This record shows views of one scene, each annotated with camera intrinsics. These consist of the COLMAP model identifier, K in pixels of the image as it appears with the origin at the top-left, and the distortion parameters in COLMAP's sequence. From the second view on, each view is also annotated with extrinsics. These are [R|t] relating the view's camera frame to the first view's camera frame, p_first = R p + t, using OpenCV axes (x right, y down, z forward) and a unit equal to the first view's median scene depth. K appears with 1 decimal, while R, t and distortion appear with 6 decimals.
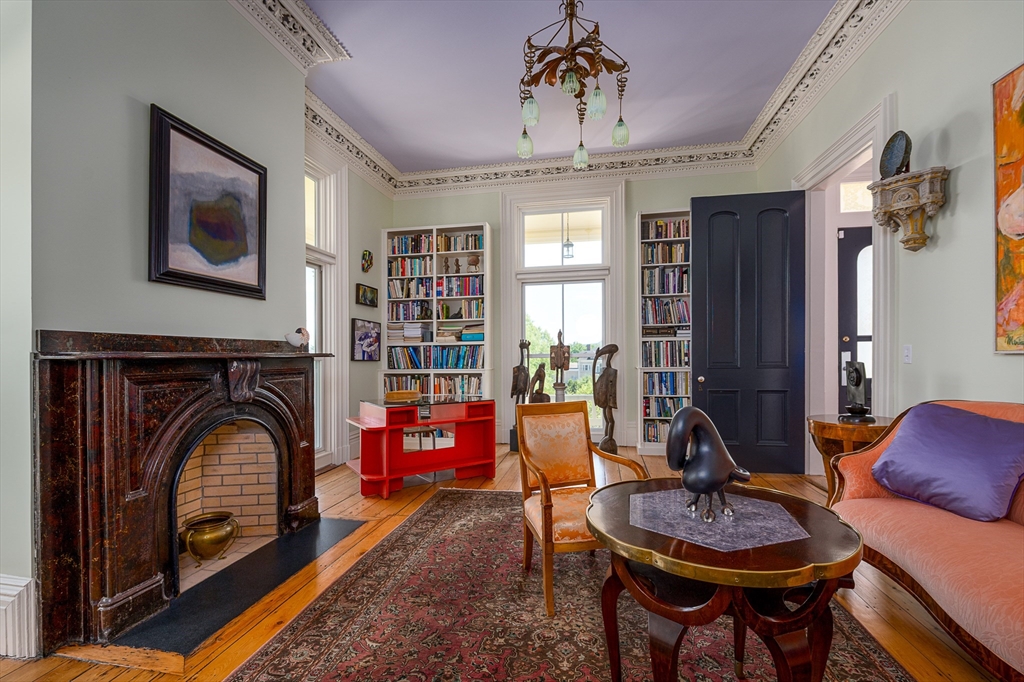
lens RADIAL K [[453.5, 0, 515.5], [0, 453.5, 351.6], [0, 0, 1]] dist [0.000304, 0.000047]
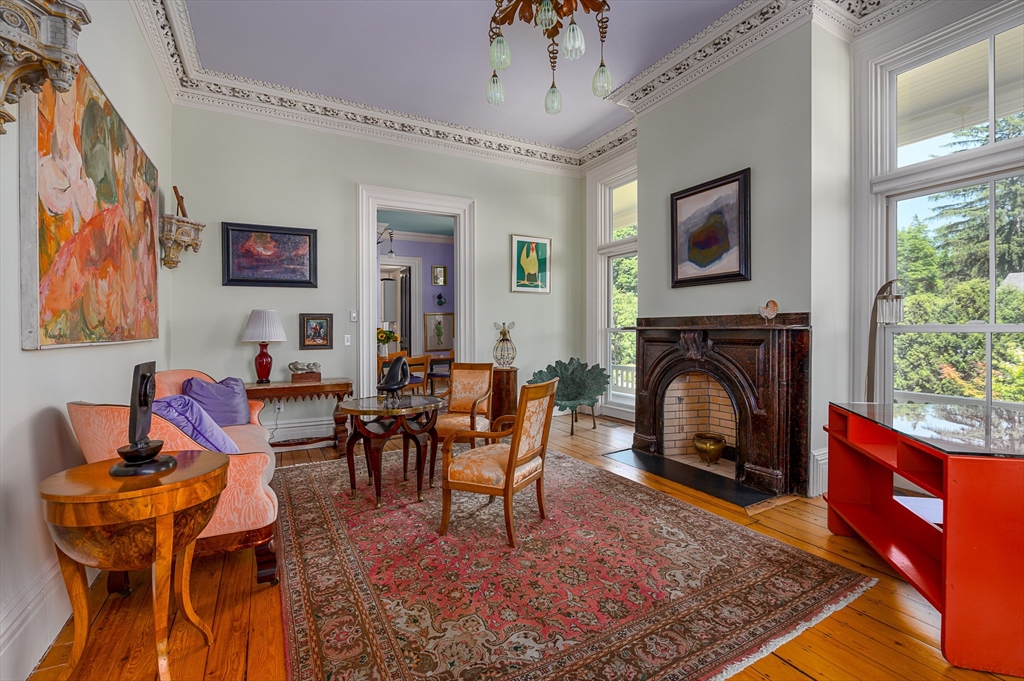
lens RADIAL K [[453.5, 0, 514.4], [0, 453.5, 335.2], [0, 0, 1]] dist [0.000304, 0.000047]
pose [[-0.784937, 0.004117, -0.619562, 0.691558], [-0.000830, 0.999970, 0.007697, 0.019256], [0.619575, 0.006556, -0.784910, 1.642541]]
